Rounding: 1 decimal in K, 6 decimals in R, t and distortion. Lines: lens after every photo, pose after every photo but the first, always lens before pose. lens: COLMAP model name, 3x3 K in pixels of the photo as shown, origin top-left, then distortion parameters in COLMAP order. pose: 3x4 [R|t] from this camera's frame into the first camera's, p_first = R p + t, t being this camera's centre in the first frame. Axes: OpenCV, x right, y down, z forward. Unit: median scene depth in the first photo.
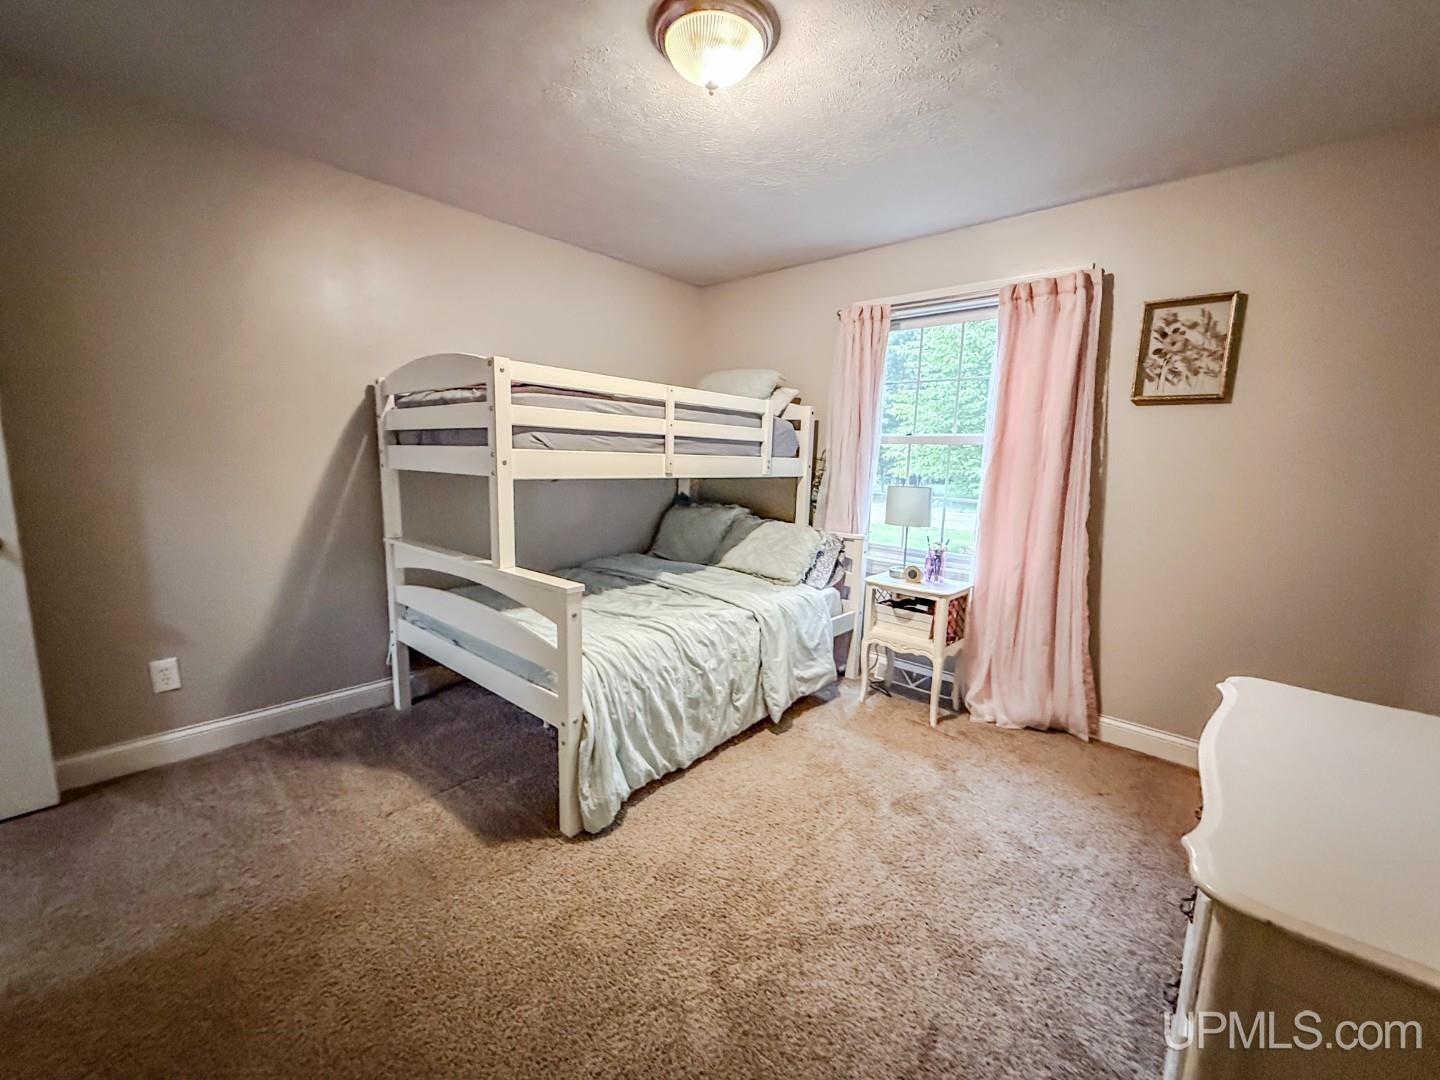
lens RADIAL K [[572.7, 0, 720.0], [0, 572.7, 540.0], [0, 0, 1]] dist [-0.000579, -0.000439]
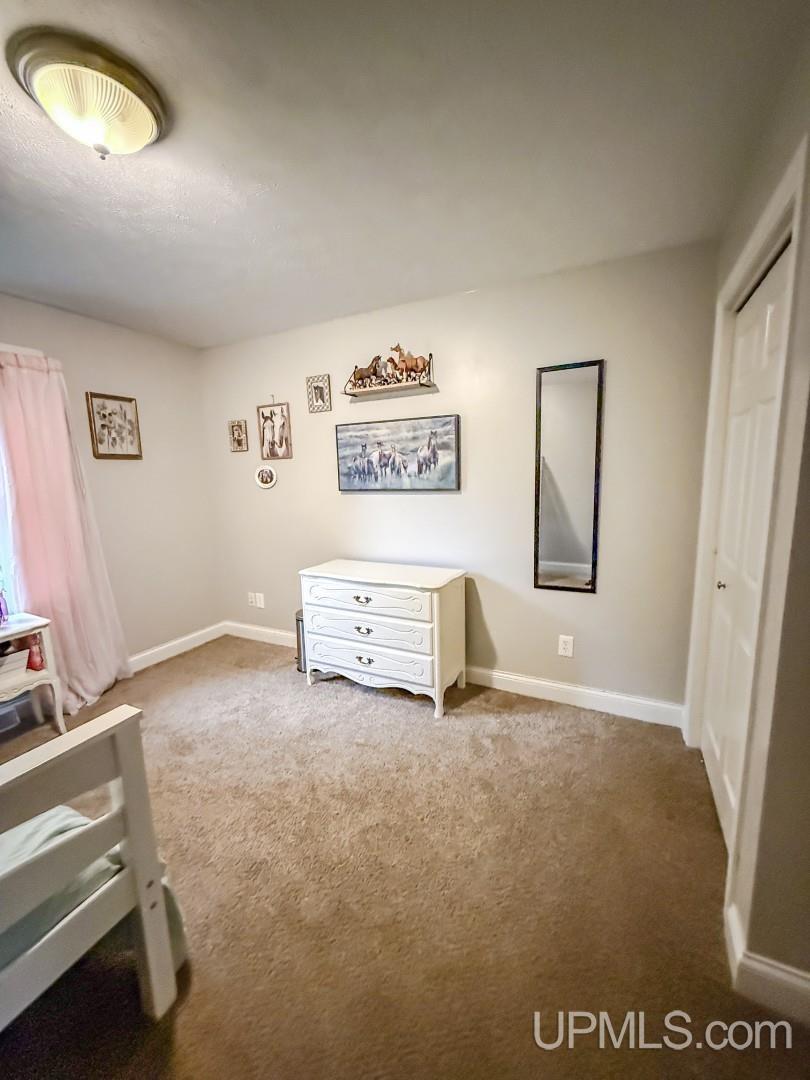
lens RADIAL K [[429.5, 0, 406.0], [0, 429.5, 536.2], [0, 0, 1]] dist [-0.000579, -0.000439]
pose [[-0.267375, -0.162975, 0.949710, -0.663635], [0.155880, 0.965296, 0.209535, -0.158264], [-0.950901, 0.204065, -0.232692, 0.562362]]
